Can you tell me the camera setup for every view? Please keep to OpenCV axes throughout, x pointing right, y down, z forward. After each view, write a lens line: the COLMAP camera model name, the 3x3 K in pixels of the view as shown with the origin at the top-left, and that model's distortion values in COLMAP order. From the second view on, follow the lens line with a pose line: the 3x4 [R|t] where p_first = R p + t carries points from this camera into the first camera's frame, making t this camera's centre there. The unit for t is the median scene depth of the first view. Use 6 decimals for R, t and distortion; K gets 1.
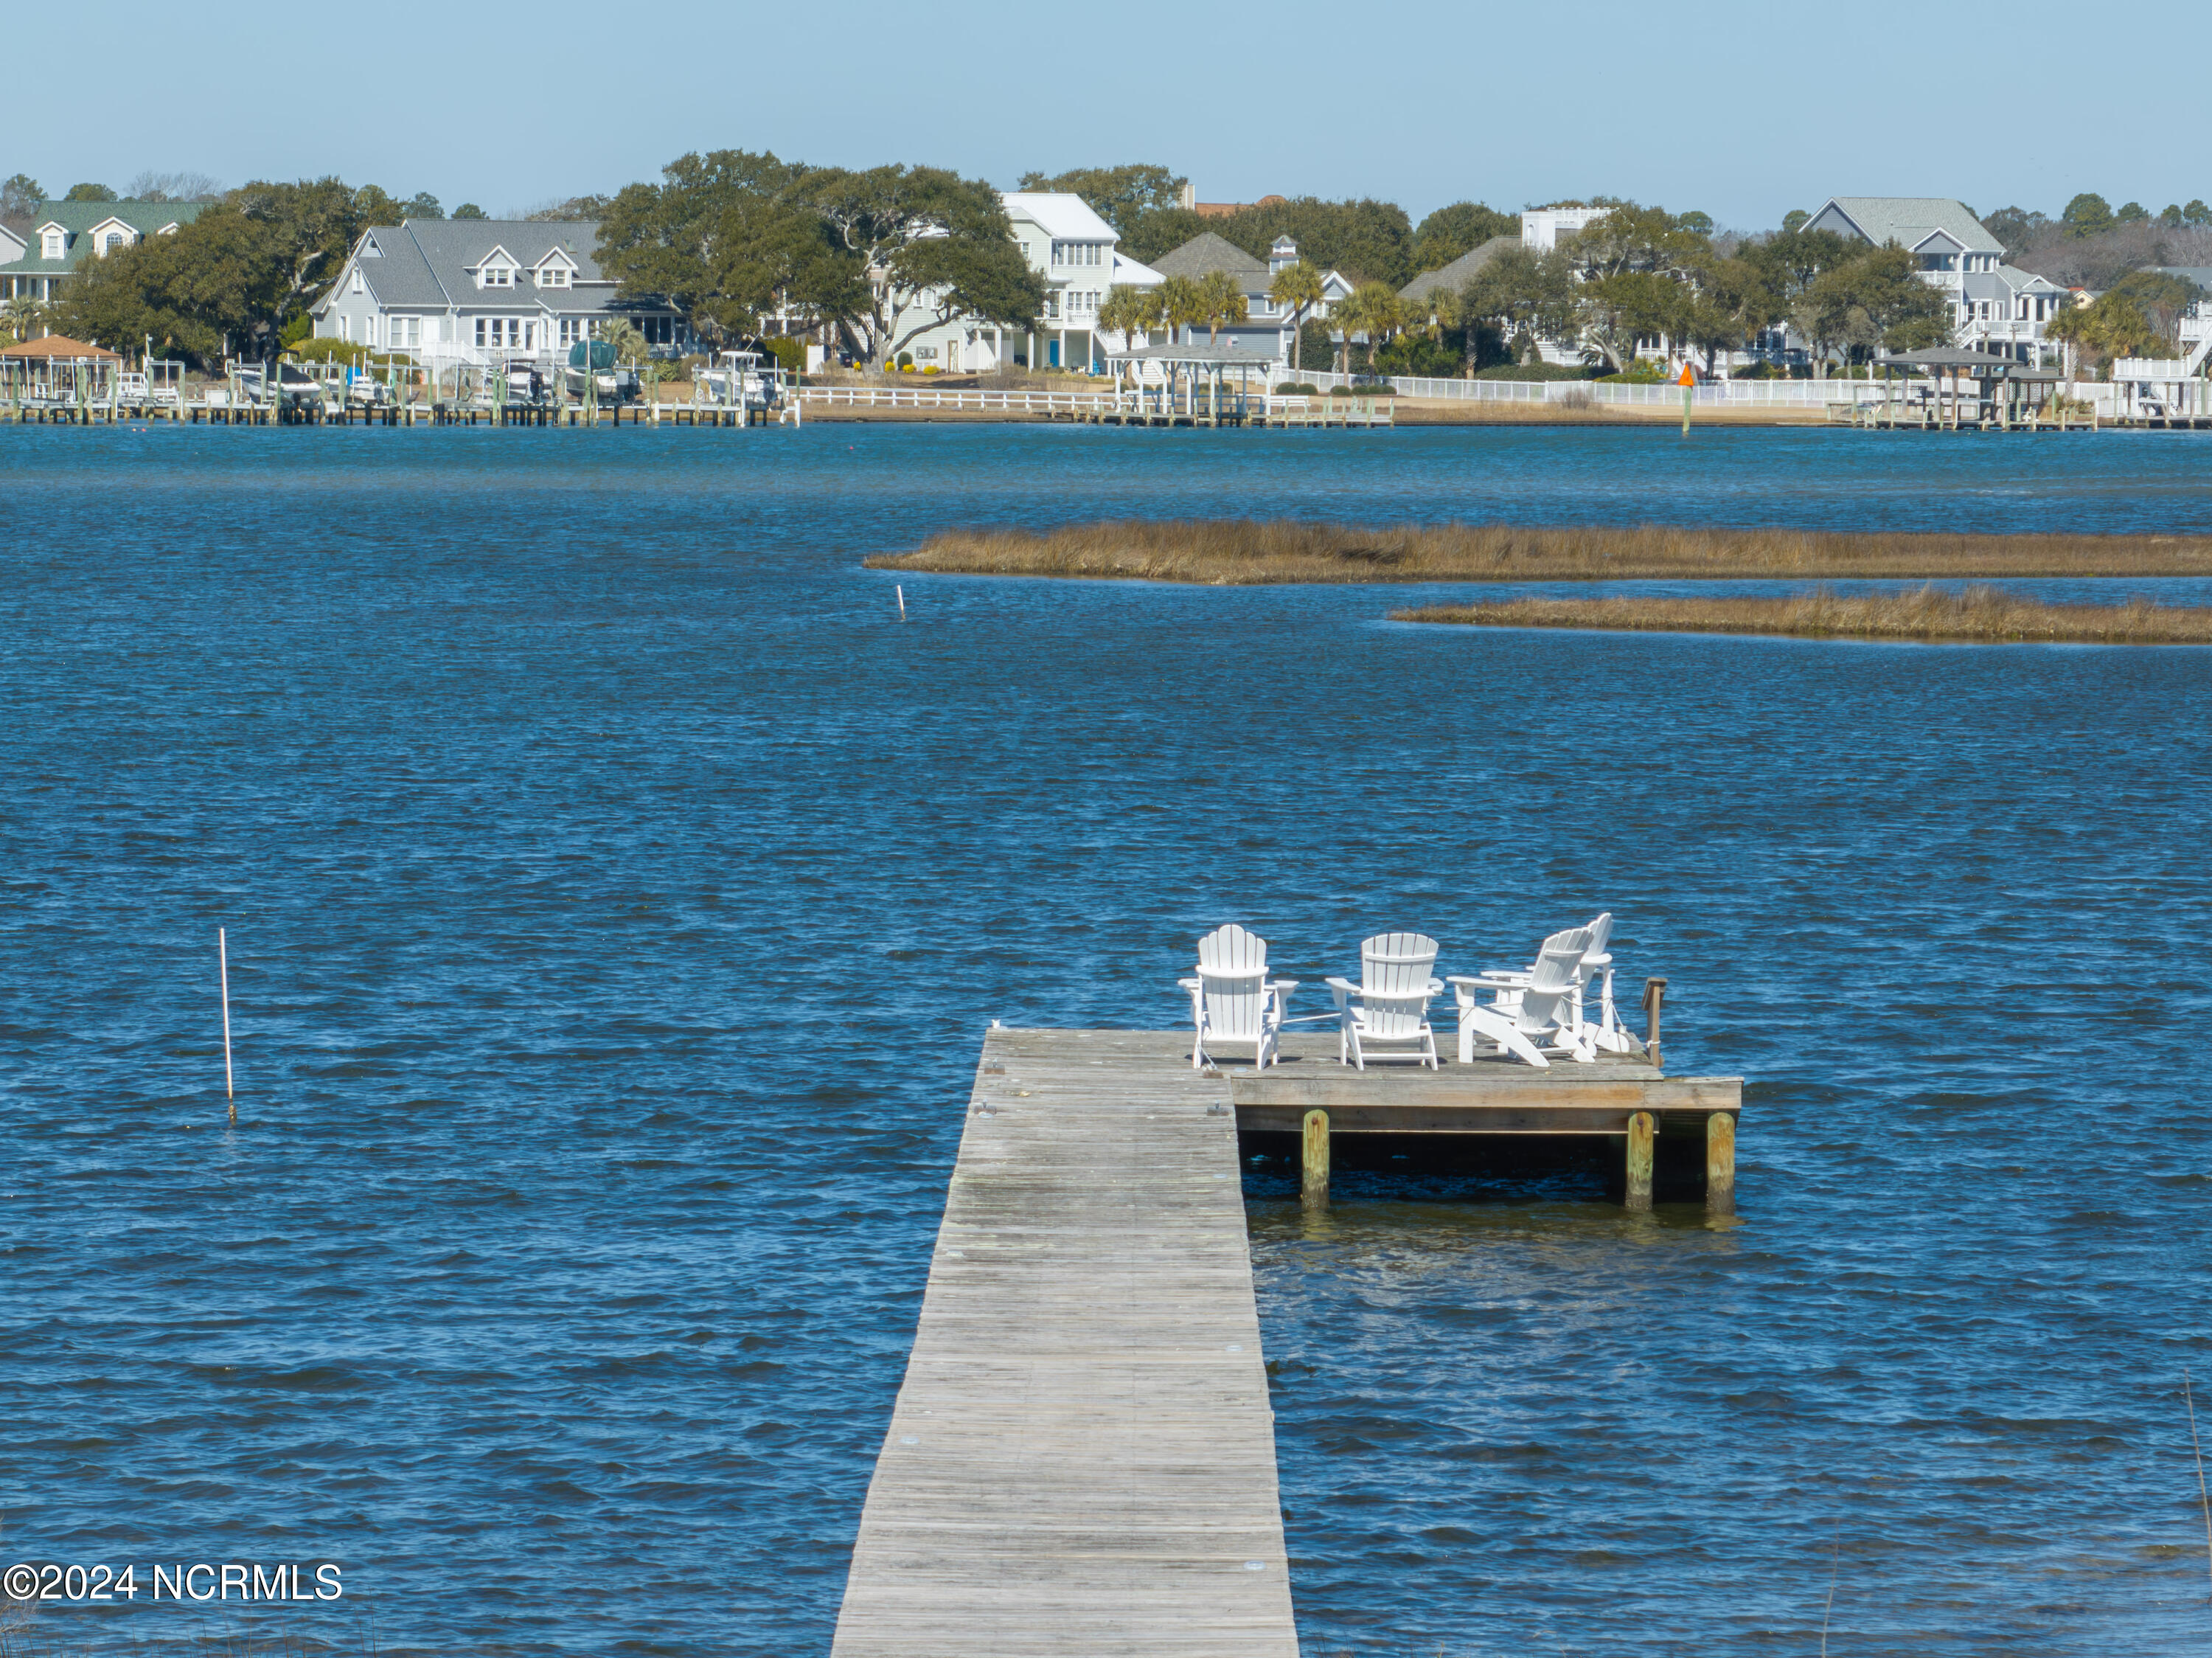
lens RADIAL K [[10759.0, 0, 1107.5], [0, 10759.0, 829.3], [0, 0, 1]] dist [0.168468, 0.000000]
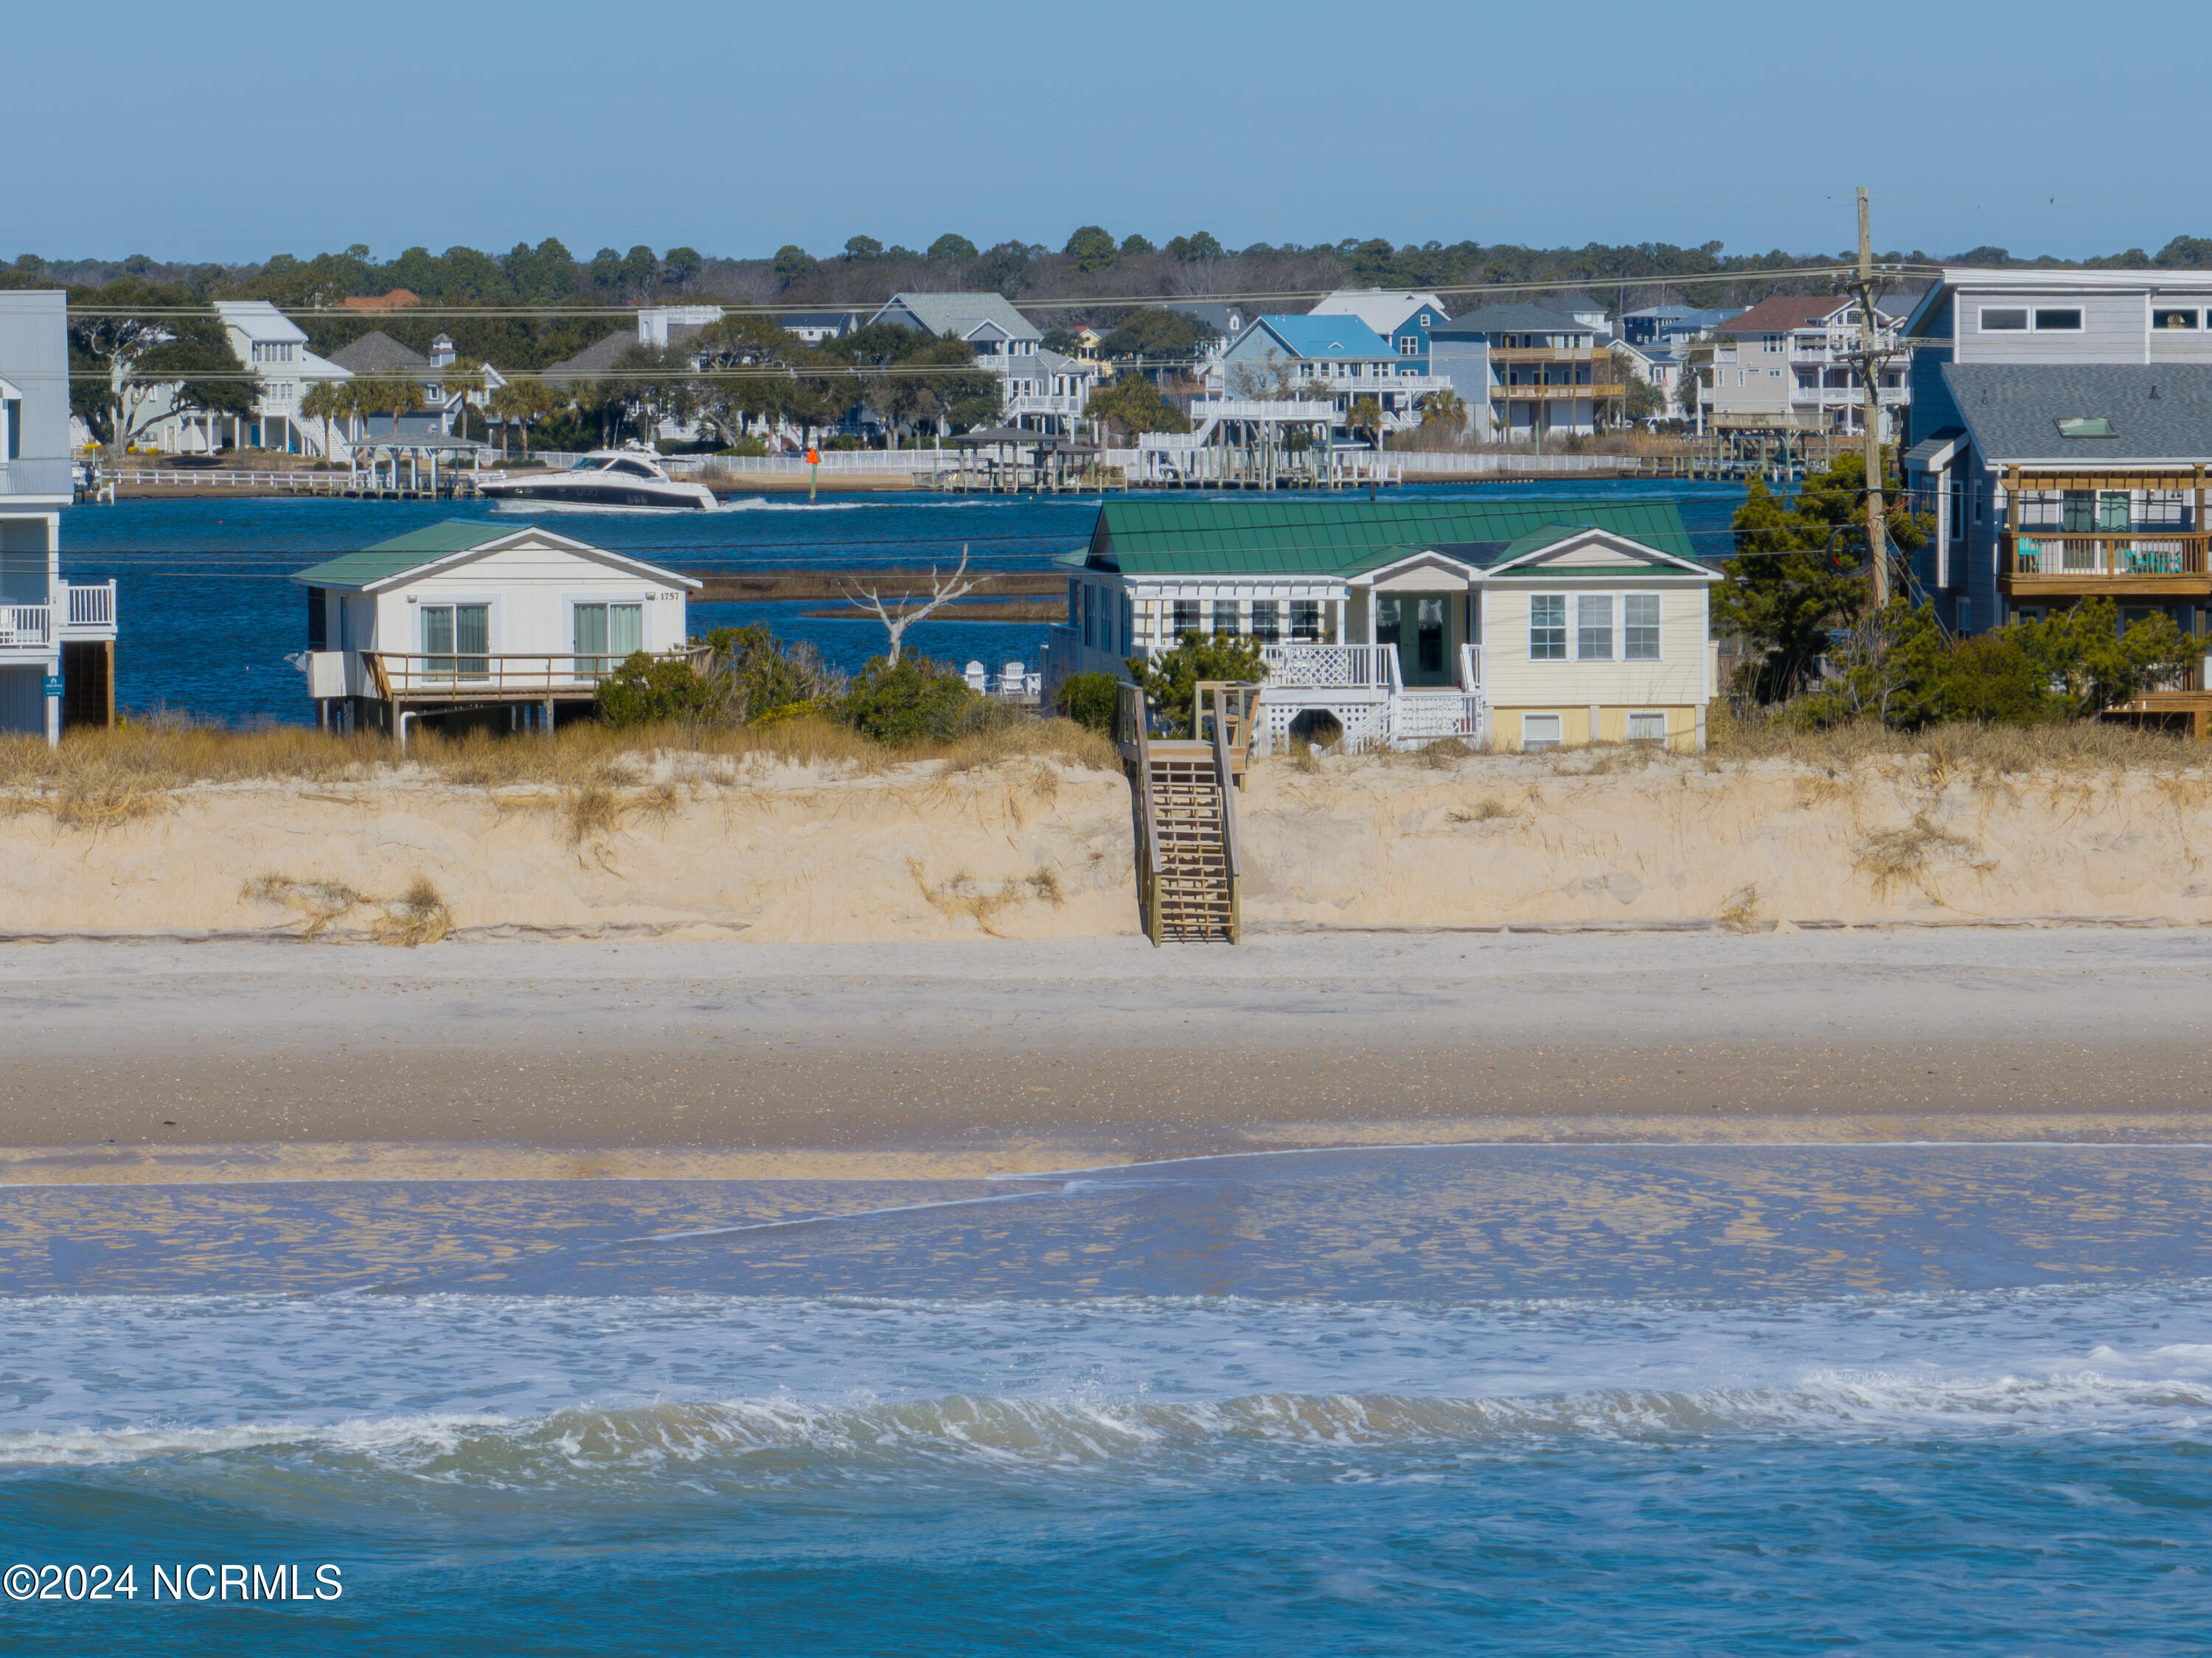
lens RADIAL K [[12747.2, 0, 1112.2], [0, 12747.2, 827.0], [0, 0, 1]] dist [0.228342, 0.000000]
pose [[0.995557, -0.016939, 0.092620, -0.043095], [0.017750, 0.999811, -0.007943, 0.012402], [-0.092468, 0.009552, 0.995670, -0.428299]]
